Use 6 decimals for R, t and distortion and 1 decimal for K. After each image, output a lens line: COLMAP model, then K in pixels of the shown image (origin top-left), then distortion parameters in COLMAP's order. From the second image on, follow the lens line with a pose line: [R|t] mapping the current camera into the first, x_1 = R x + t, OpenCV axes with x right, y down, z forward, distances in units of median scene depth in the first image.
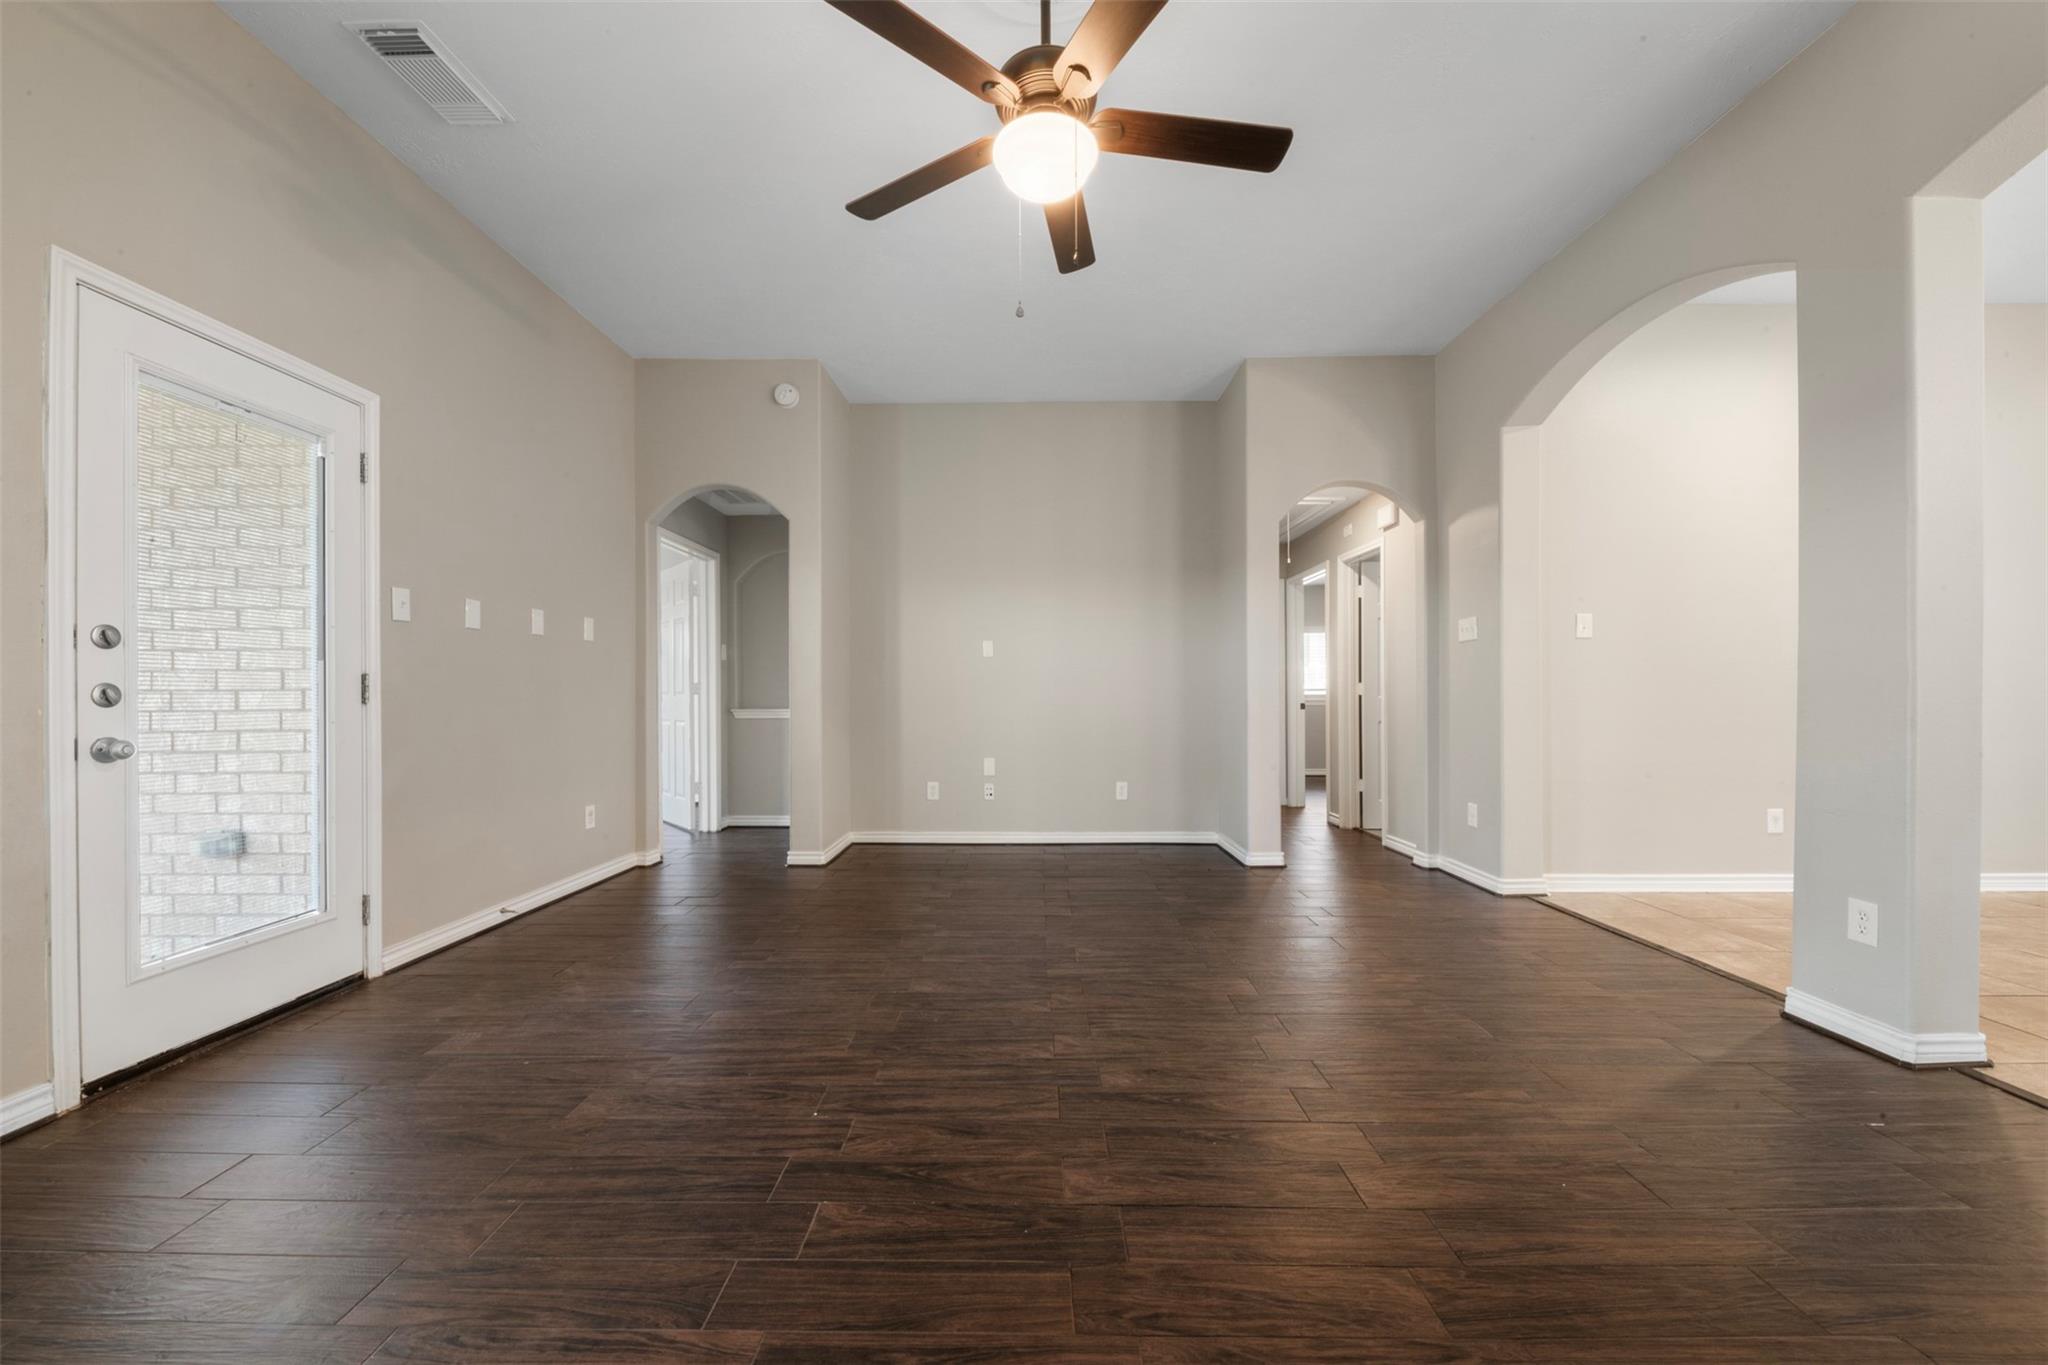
lens RADIAL K [[757.3, 0, 1021.0], [0, 757.3, 689.7], [0, 0, 1]] dist [0.005578, -0.001041]
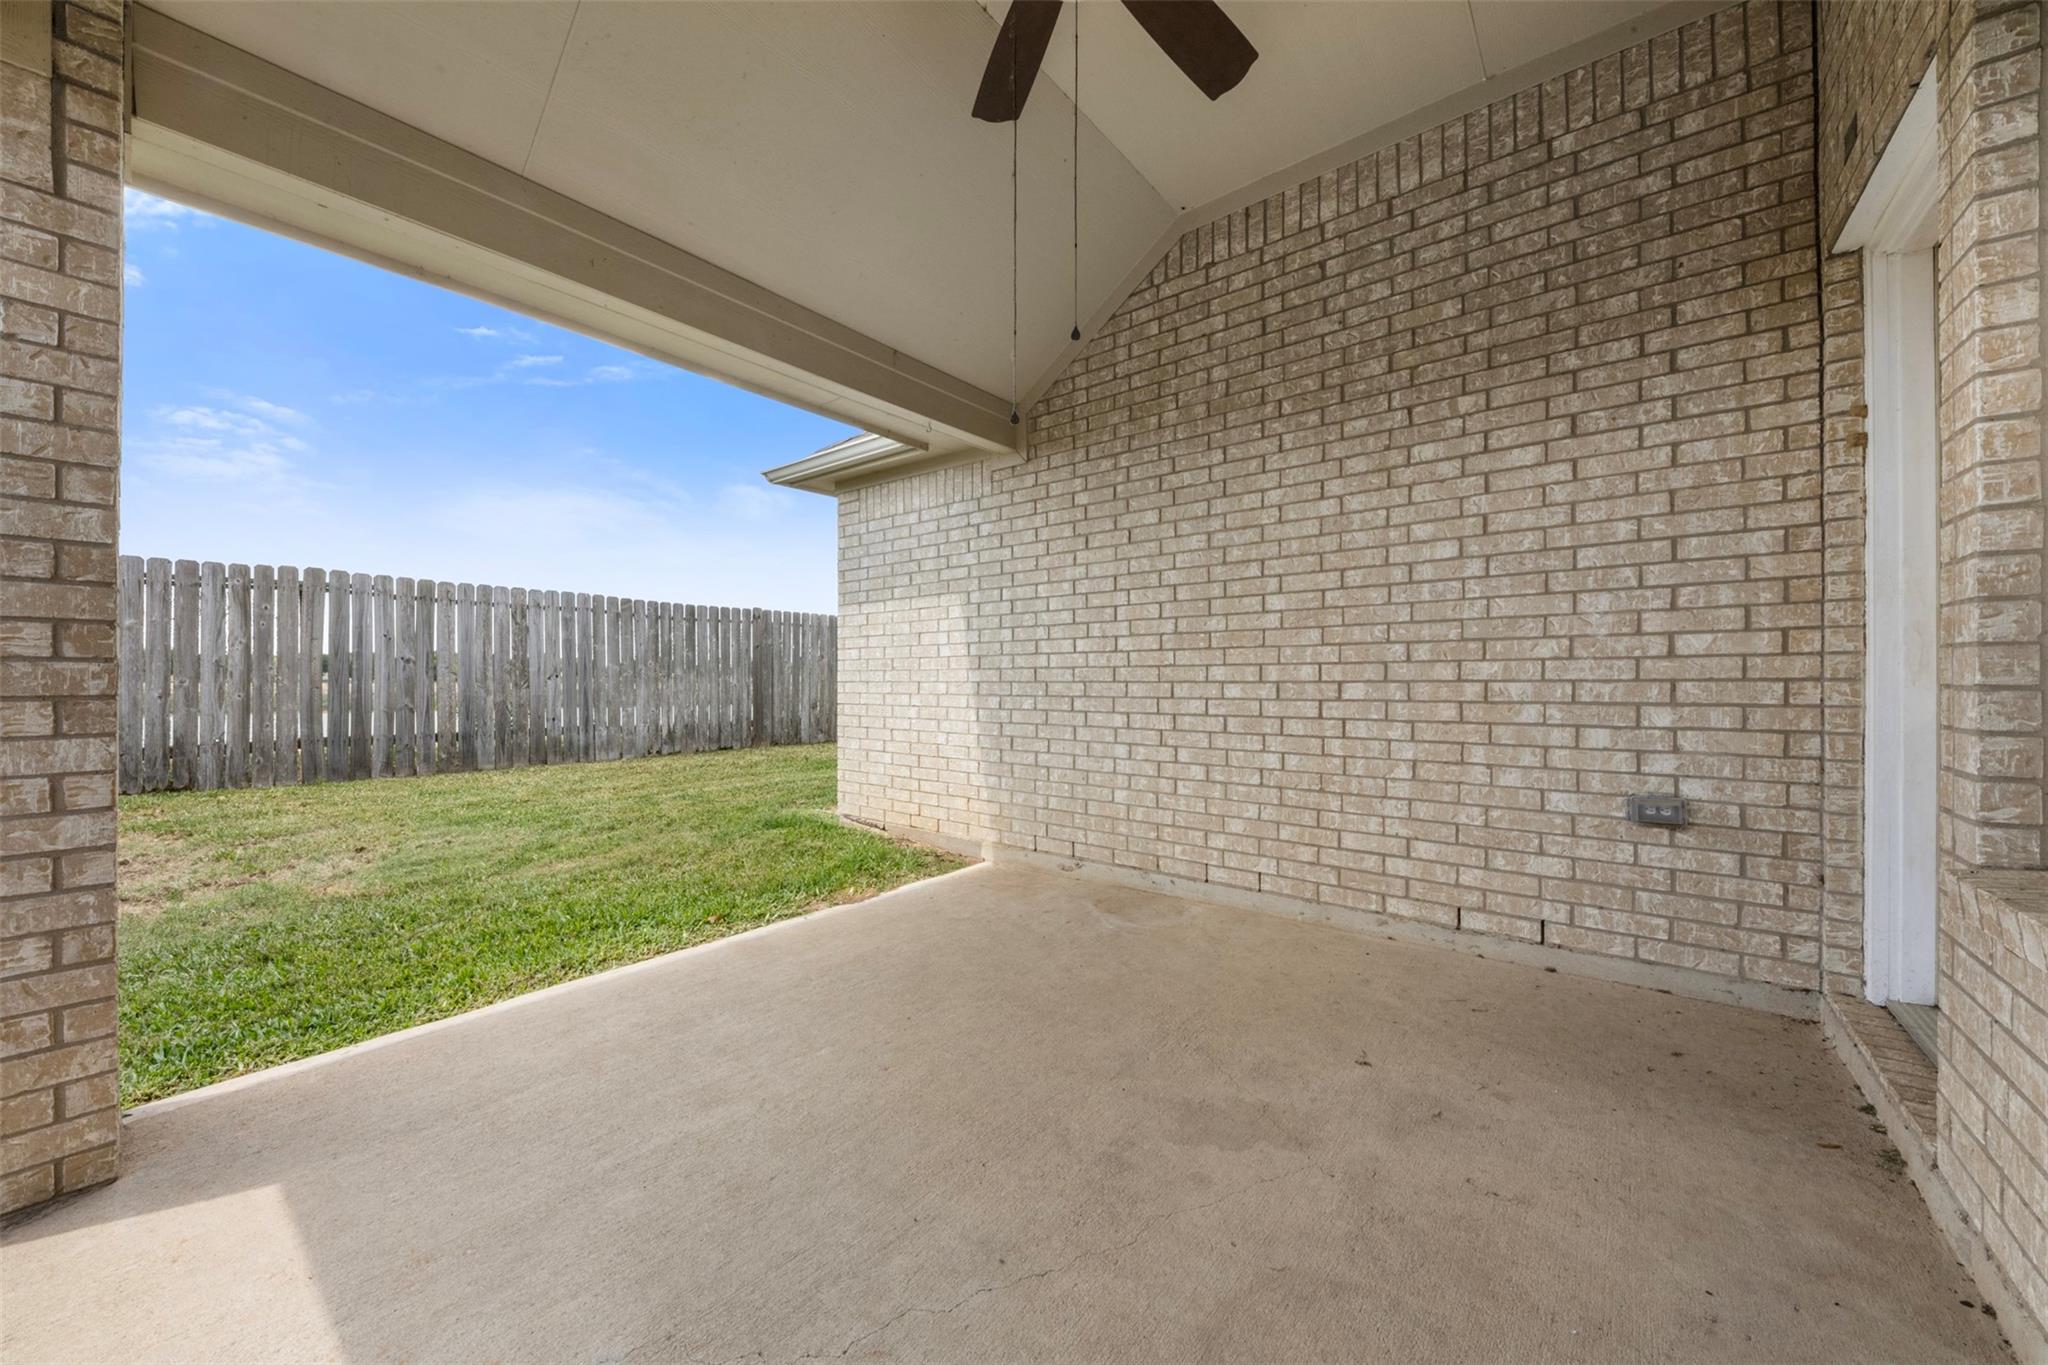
lens RADIAL K [[736.8, 0, 1025.7], [0, 736.8, 677.1], [0, 0, 1]] dist [-0.001291, -0.000066]
pose [[0.793183, 0.000427, -0.608983, -1.102319], [-0.001882, 0.999997, -0.001749, 0.053813], [0.608980, 0.002534, 0.793181, -0.107415]]
